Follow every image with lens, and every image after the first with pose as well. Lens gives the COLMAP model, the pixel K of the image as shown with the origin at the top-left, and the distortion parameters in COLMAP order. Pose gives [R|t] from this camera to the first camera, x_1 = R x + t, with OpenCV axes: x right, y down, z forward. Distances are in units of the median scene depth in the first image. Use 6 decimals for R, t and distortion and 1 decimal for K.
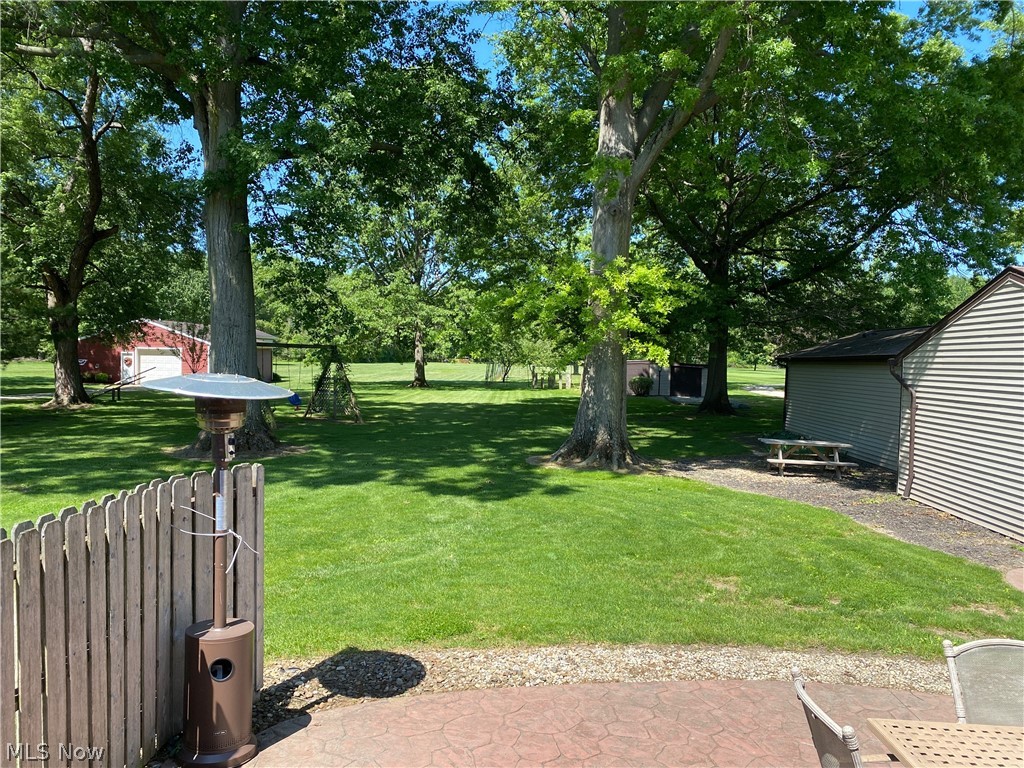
lens RADIAL K [[783.1, 0, 511.3], [0, 783.1, 384.3], [0, 0, 1]] dist [0.033845, -0.024125]
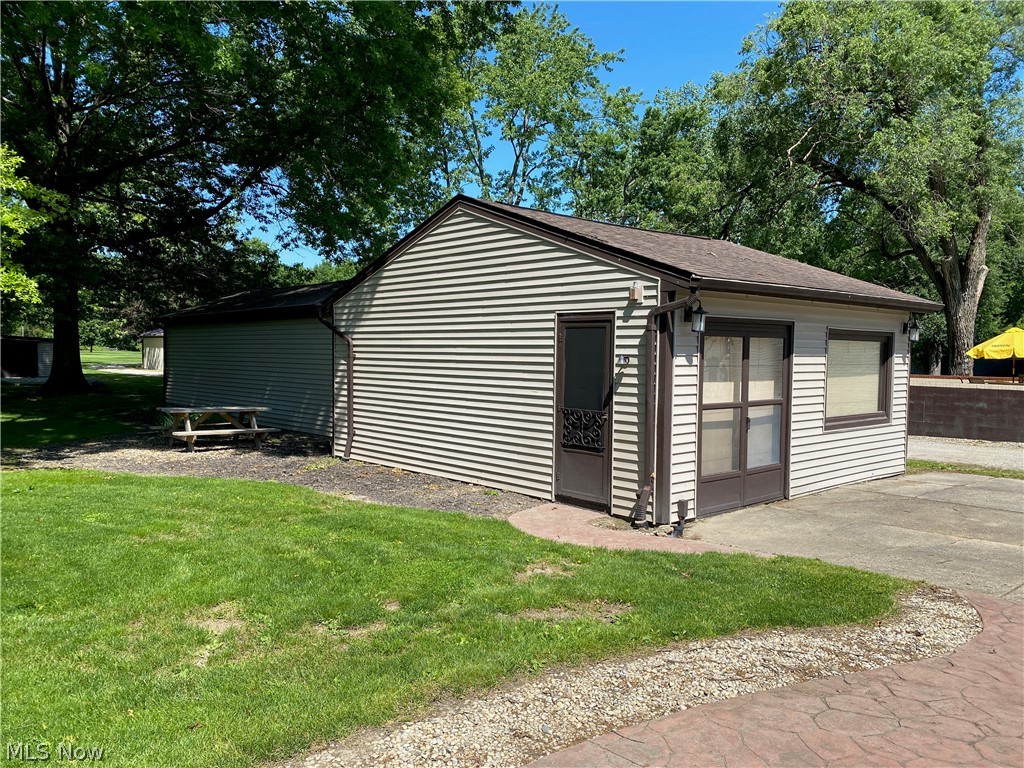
lens RADIAL K [[783.1, 0, 509.4], [0, 783.1, 401.8], [0, 0, 1]] dist [0.033845, -0.024125]
pose [[0.705168, -0.060212, 0.706479, 0.005704], [0.027202, 0.997952, 0.057902, 0.033506], [-0.708518, -0.021613, 0.705361, 0.245365]]
